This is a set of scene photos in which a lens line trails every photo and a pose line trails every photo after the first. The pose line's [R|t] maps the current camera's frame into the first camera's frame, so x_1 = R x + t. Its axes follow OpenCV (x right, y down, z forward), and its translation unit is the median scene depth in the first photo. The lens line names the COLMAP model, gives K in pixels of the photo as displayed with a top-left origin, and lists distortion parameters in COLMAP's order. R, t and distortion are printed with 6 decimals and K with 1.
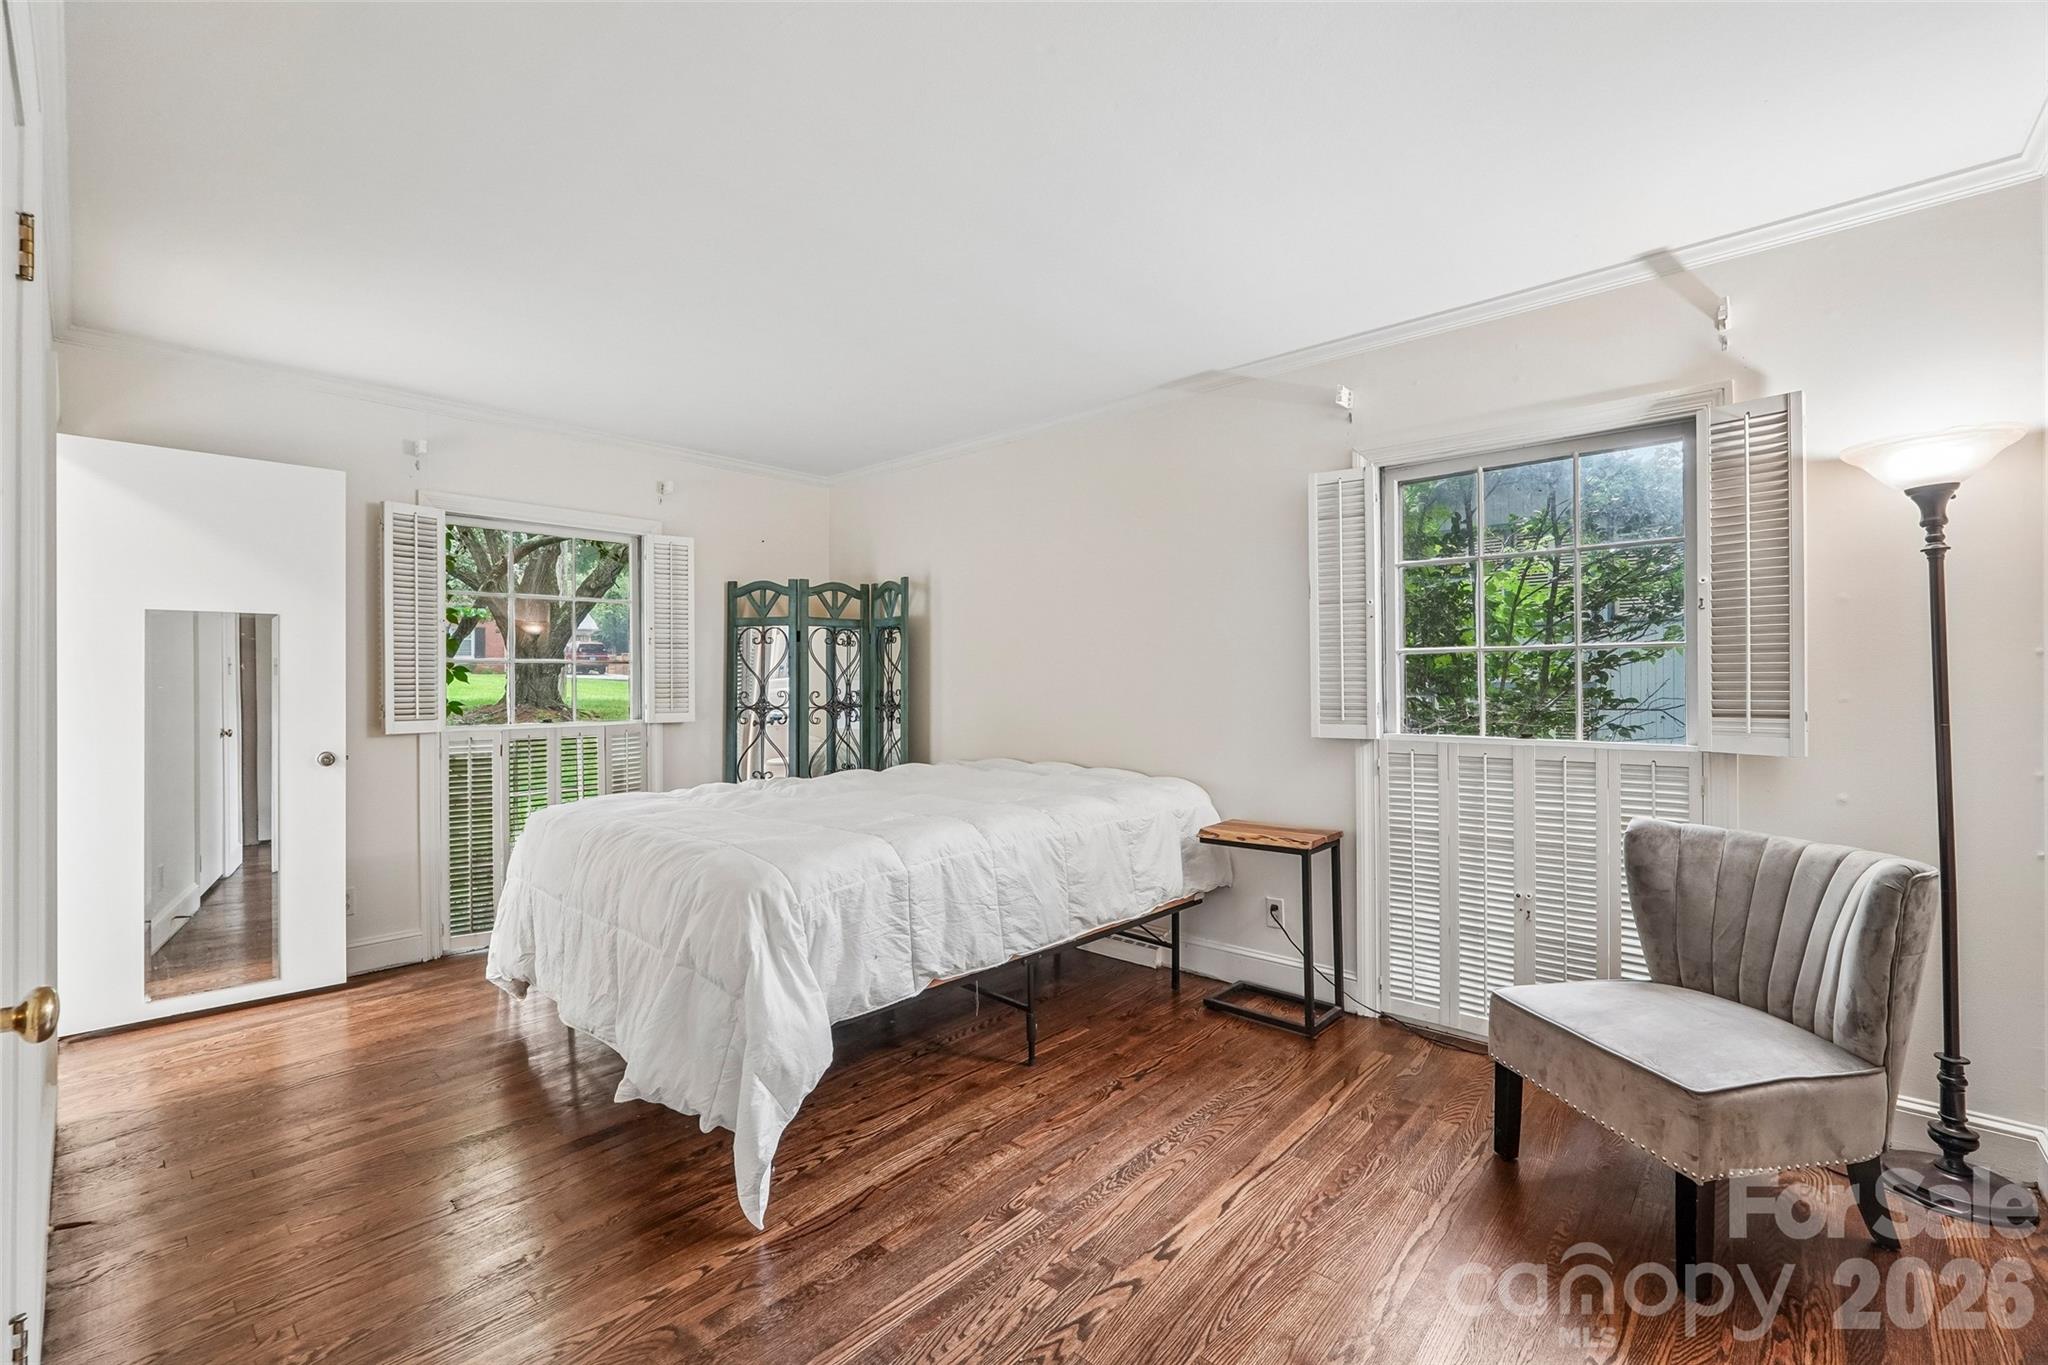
lens RADIAL K [[859.7, 0, 1022.6], [0, 859.7, 676.5], [0, 0, 1]] dist [-0.017362, 0.007976]
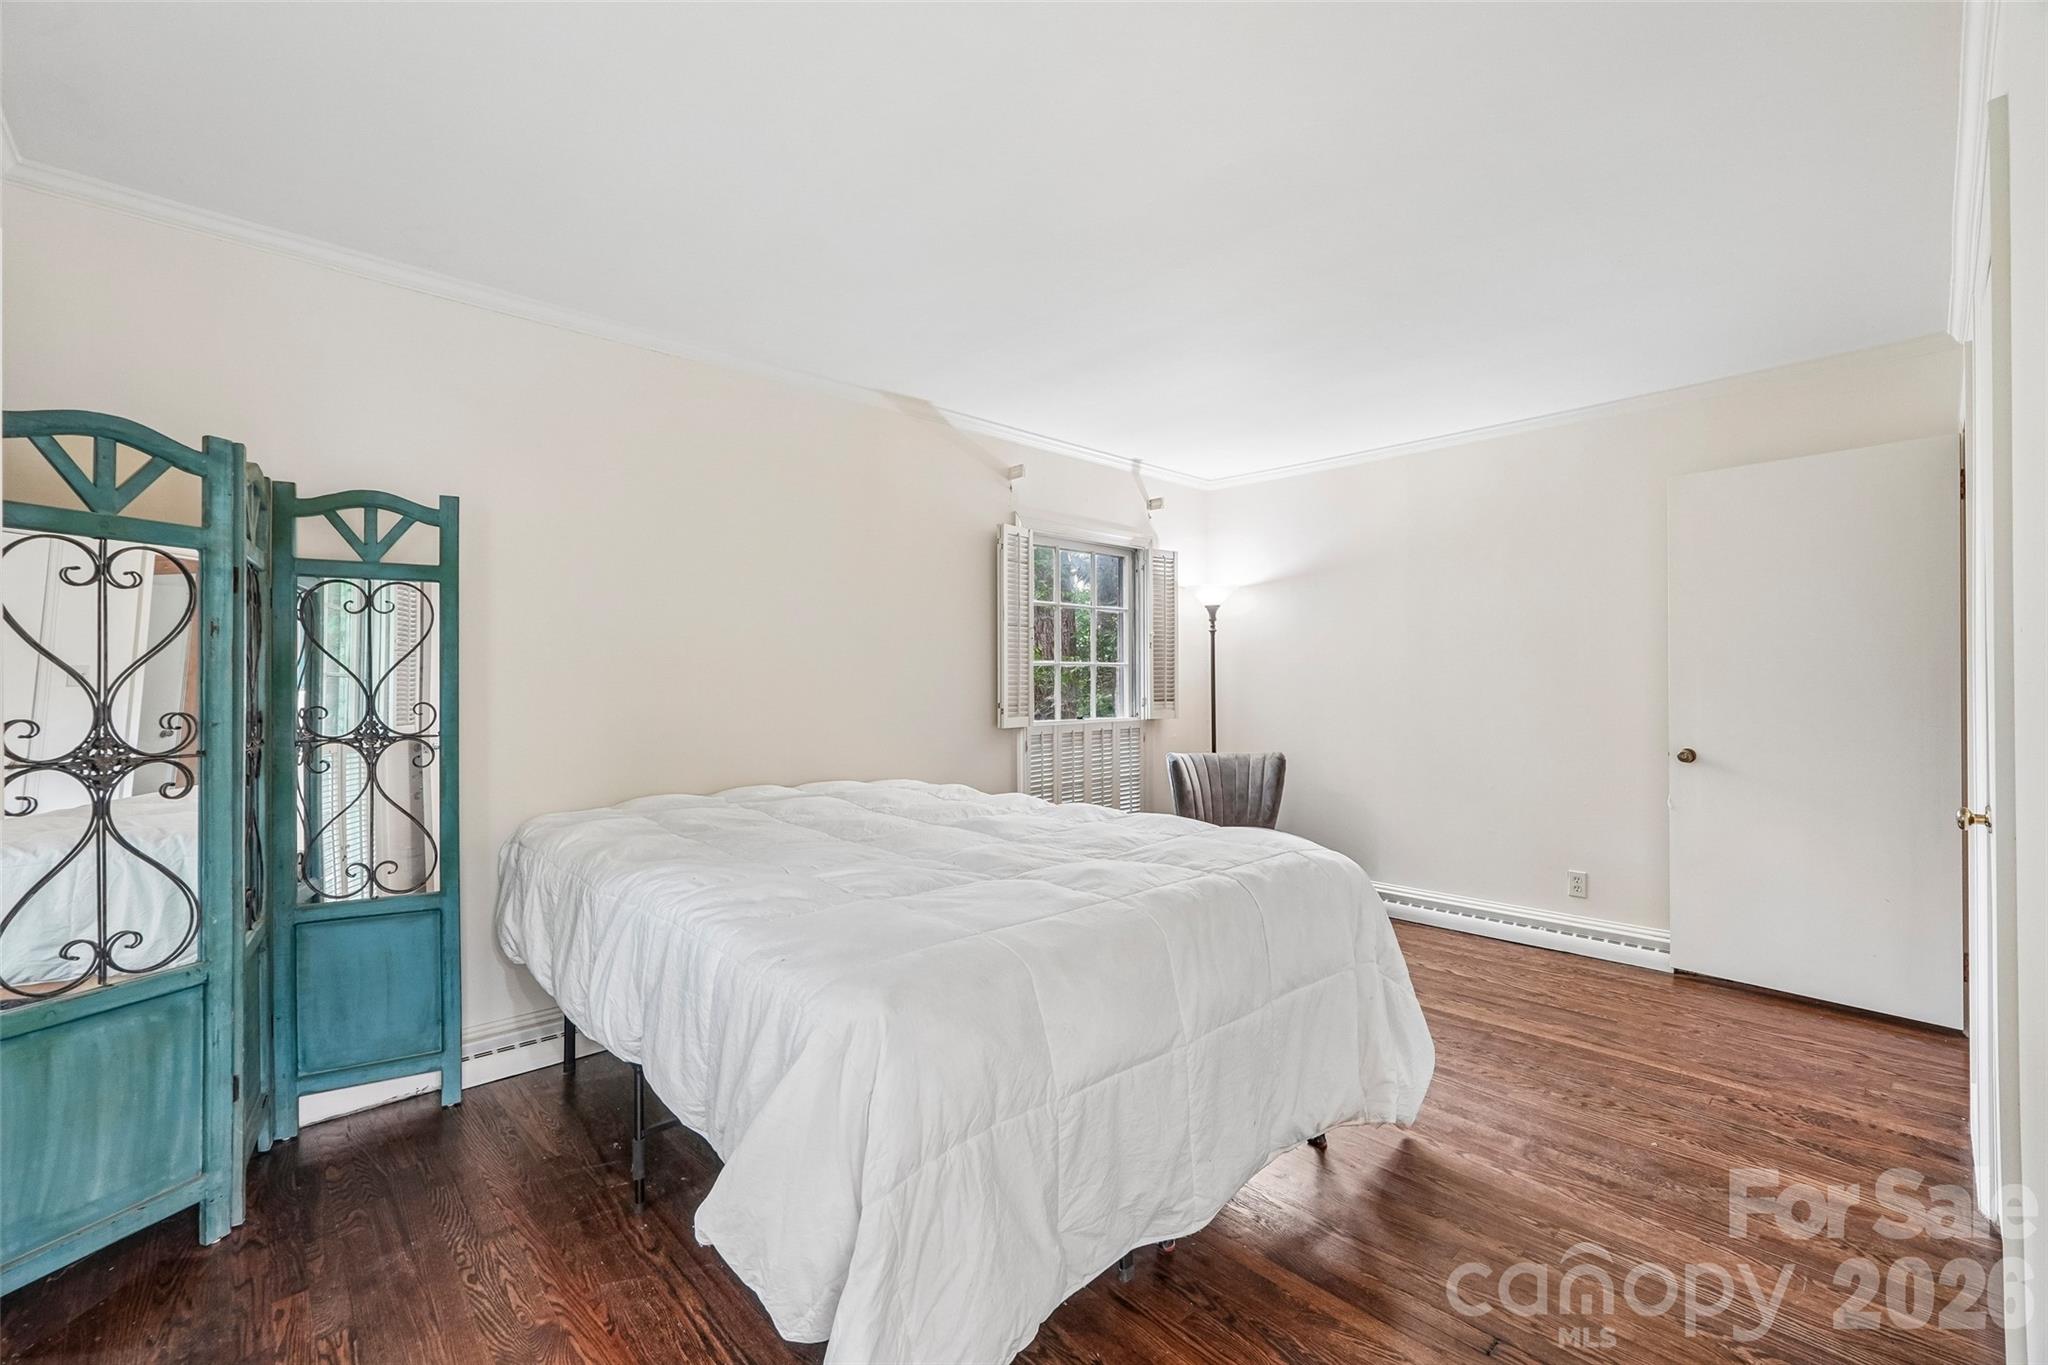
lens RADIAL K [[859.7, 0, 1022.6], [0, 859.7, 676.5], [0, 0, 1]] dist [-0.017362, 0.007976]
pose [[0.077033, 0.009354, 0.996985, -1.012557], [0.001116, 0.999955, -0.009469, 0.006017], [-0.997028, 0.001842, 0.077019, 0.931952]]
